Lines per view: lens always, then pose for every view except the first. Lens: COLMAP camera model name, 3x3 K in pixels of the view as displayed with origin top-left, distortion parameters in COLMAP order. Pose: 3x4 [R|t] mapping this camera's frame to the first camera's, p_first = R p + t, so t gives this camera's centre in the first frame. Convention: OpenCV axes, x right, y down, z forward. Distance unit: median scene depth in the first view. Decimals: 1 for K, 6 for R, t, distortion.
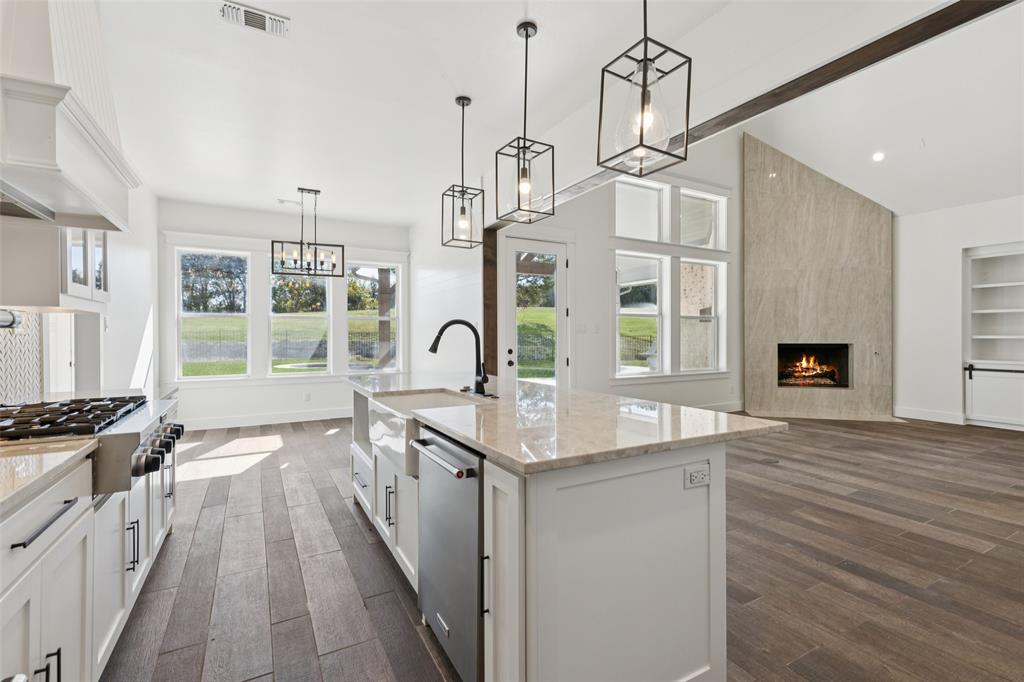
lens RADIAL K [[465.6, 0, 515.4], [0, 465.6, 337.8], [0, 0, 1]] dist [0.012883, -0.001824]
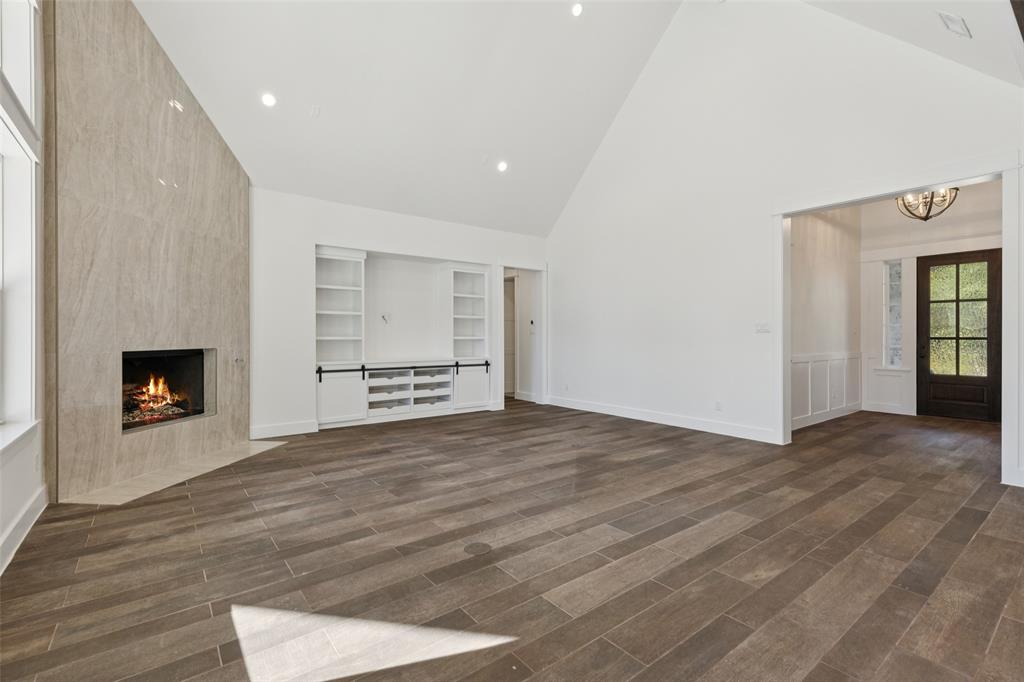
lens RADIAL K [[465.6, 0, 517.8], [0, 465.6, 336.0], [0, 0, 1]] dist [0.012883, -0.001824]
pose [[-0.149024, 0.001552, 0.988832, -0.030280], [0.005228, 0.999986, -0.000782, -0.002922], [-0.988820, 0.005053, -0.149030, 0.686524]]
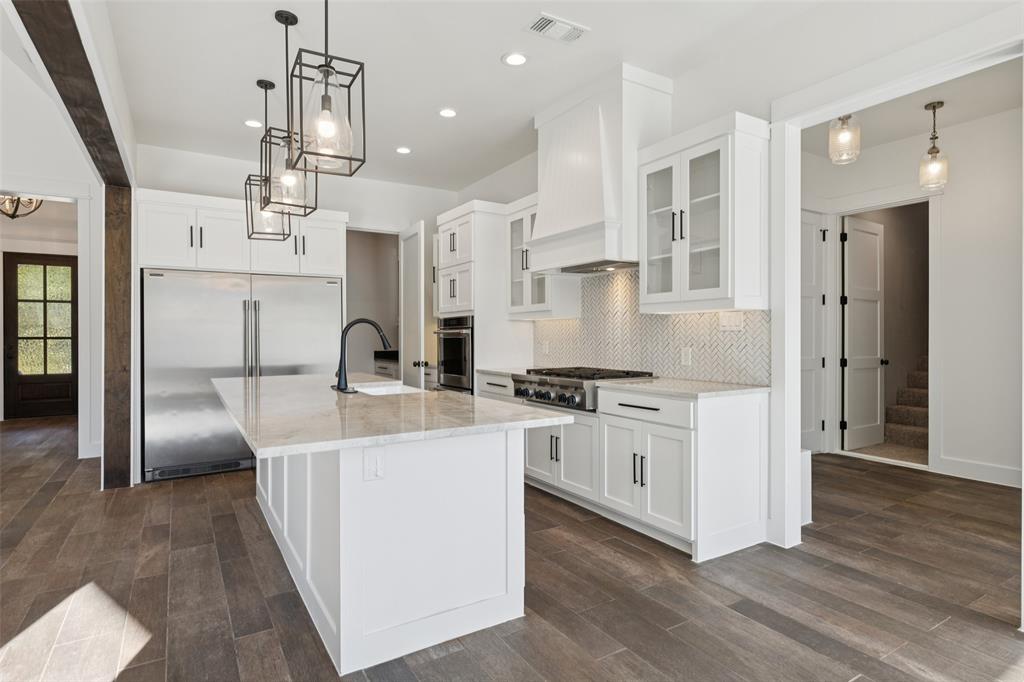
lens RADIAL K [[544.3, 0, 513.3], [0, 544.3, 337.4], [0, 0, 1]] dist [0.000380, 0.001606]
pose [[-0.999341, 0.003881, -0.036093, -0.155590], [0.003564, 0.999954, 0.008853, -0.002092], [0.036126, 0.008718, -0.999309, 0.833848]]
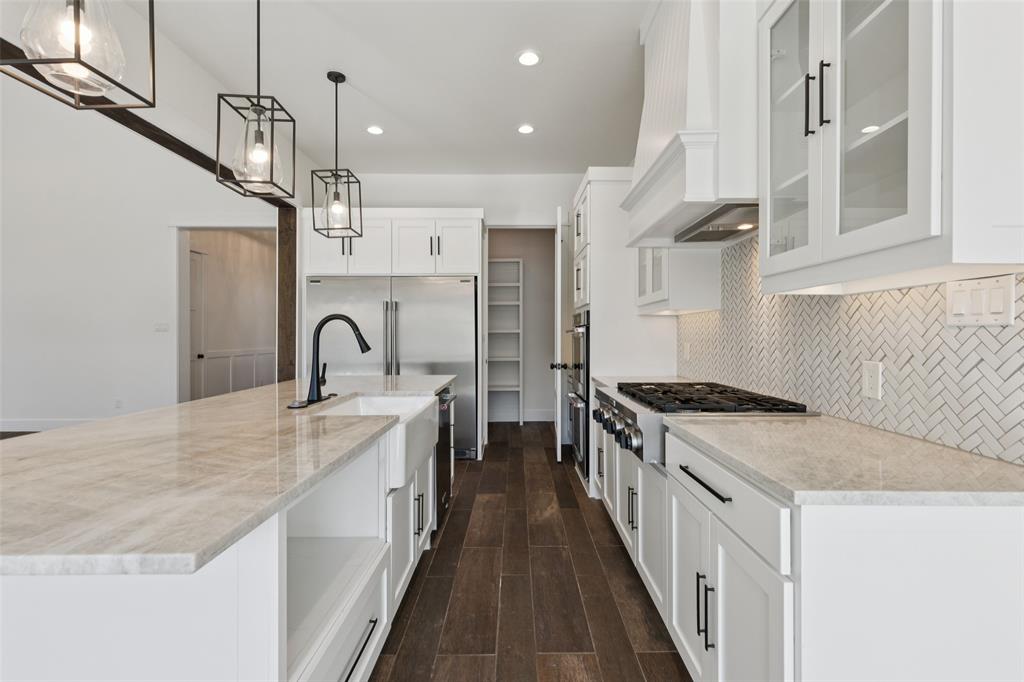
lens RADIAL K [[465.6, 0, 512.1], [0, 465.6, 333.8], [0, 0, 1]] dist [0.012883, -0.001824]
pose [[-0.869736, 0.003451, 0.493506, -0.304831], [0.005722, 0.999979, 0.003092, -0.001560], [-0.493485, 0.005513, -0.869737, 0.586907]]
